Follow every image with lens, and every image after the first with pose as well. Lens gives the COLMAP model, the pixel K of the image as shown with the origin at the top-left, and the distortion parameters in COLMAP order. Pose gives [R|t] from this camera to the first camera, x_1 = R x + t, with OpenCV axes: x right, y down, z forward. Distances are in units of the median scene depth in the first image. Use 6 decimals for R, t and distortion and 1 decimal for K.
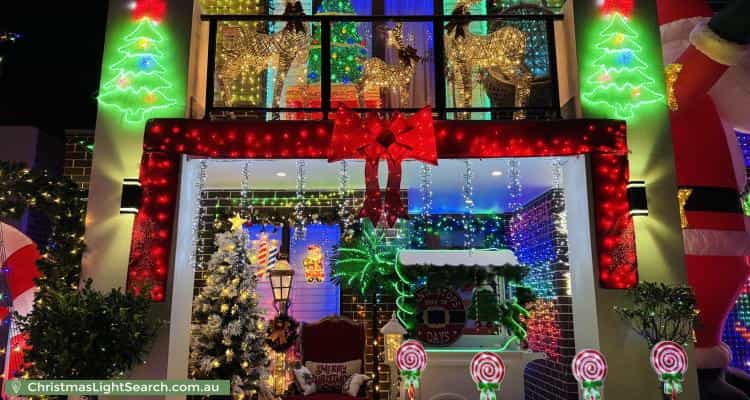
lens RADIAL K [[522.0, 0, 375.0], [0, 522.0, 200.0], [0, 0, 1]] dist [0.042927, -0.002411]
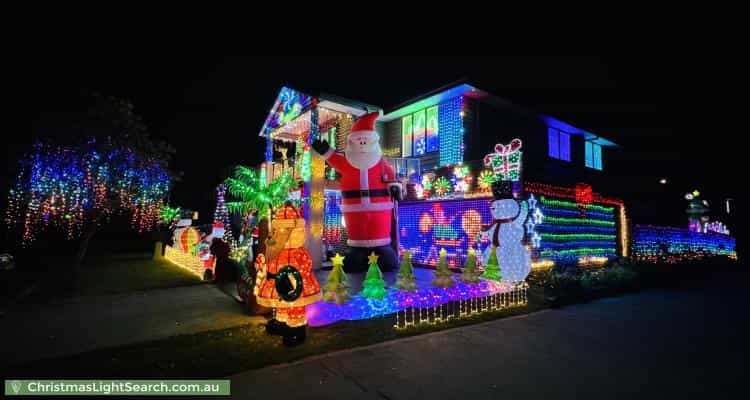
lens RADIAL K [[353.1, 0, 376.5], [0, 353.1, 198.3], [0, 0, 1]] dist [0.000194, -0.000044]
pose [[0.600815, -0.062902, -0.796909, 2.675574], [0.134649, 0.990619, 0.023324, -0.004672], [0.787966, -0.121317, 0.603648, -0.175395]]
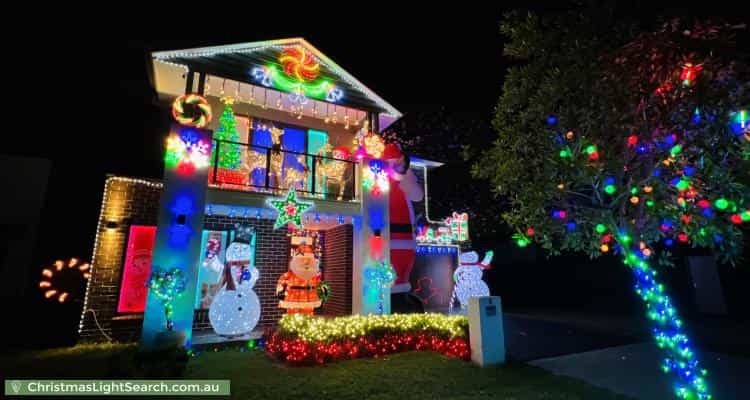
lens RADIAL K [[338.6, 0, 370.9], [0, 338.6, 204.9], [0, 0, 1]] dist [-0.000374, -0.000036]
pose [[0.884344, 0.093183, 0.457441, -0.372013], [-0.087379, 0.995599, -0.033883, -0.079060], [-0.458585, -0.010006, 0.888594, -0.592362]]
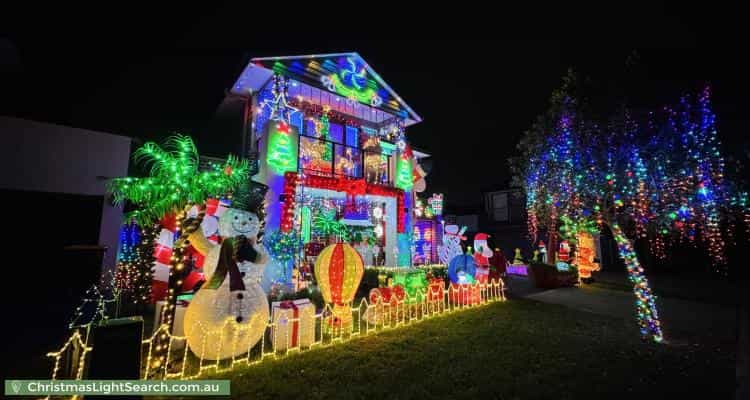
lens RADIAL K [[304.6, 0, 374.9], [0, 304.6, 197.1], [0, 0, 1]] dist [0.000521, -0.000036]
pose [[0.770430, 0.092520, 0.630776, -0.999985], [-0.128330, 0.991667, 0.011288, -0.086698], [-0.624475, -0.089644, 0.775883, -0.540902]]
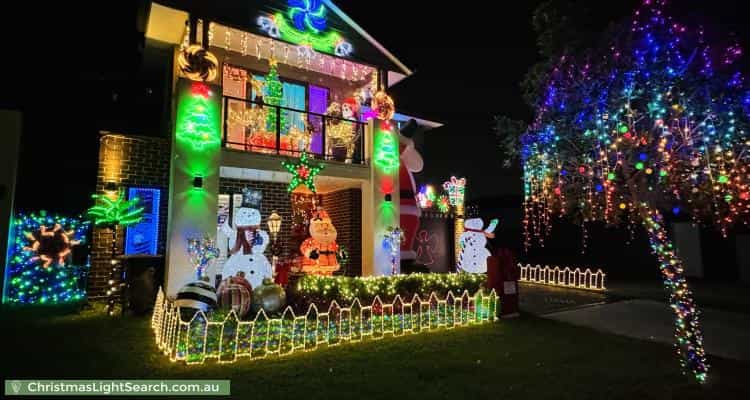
lens RADIAL K [[392.6, 0, 375.0], [0, 392.6, 200.0], [0, 0, 1]] dist [-0.000406, -0.000184]
pose [[0.831929, 0.057105, 0.551936, -0.661119], [-0.099450, 0.993929, 0.047064, -0.071921], [-0.545897, -0.094044, 0.832557, -0.660412]]
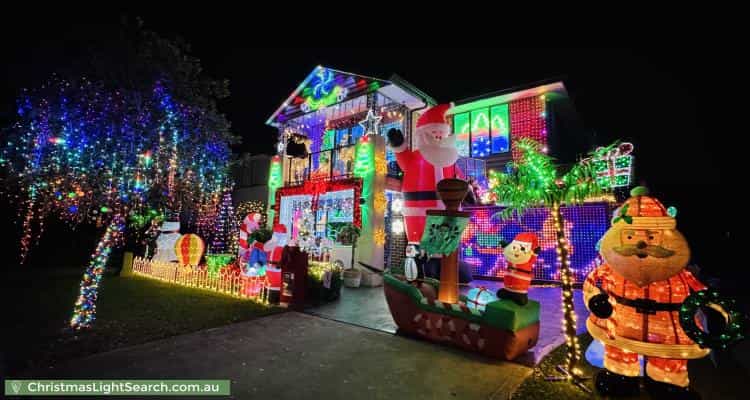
lens RADIAL K [[353.1, 0, 376.5], [0, 353.1, 198.3], [0, 0, 1]] dist [0.000194, -0.000044]
pose [[0.779829, -0.063295, -0.622785, 1.756375], [0.096120, 0.995184, 0.019216, -0.048691], [0.618569, -0.074847, 0.782157, -0.627893]]
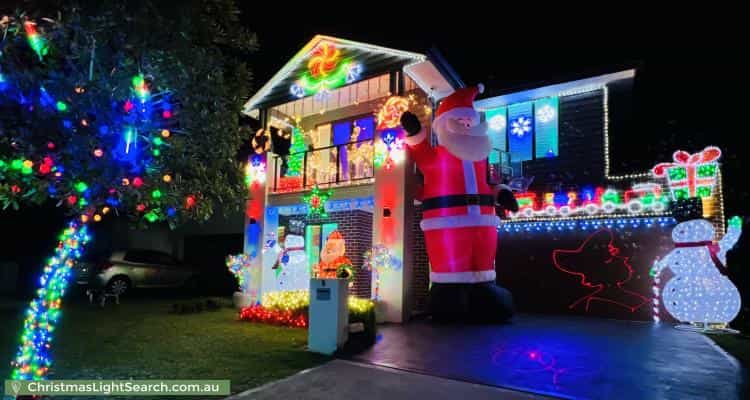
lens RADIAL K [[386.9, 0, 357.1], [0, 386.9, 248.5], [0, 0, 1]] dist [-0.011755, -0.000516]
pose [[0.842200, -0.005751, -0.539134, 1.248256], [0.079304, 0.990389, 0.113318, -0.048926], [0.533300, -0.138191, 0.834562, -0.636715]]
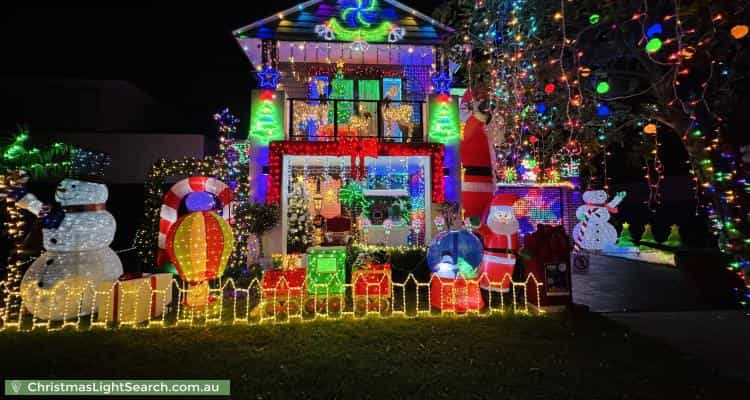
lens RADIAL K [[304.6, 0, 374.9], [0, 304.6, 197.1], [0, 0, 1]] dist [0.000521, -0.000036]
pose [[0.997652, 0.001423, 0.068470, -0.002761], [-0.009216, 0.993481, 0.113624, -0.044841], [-0.067862, -0.113988, 0.991162, -0.556651]]
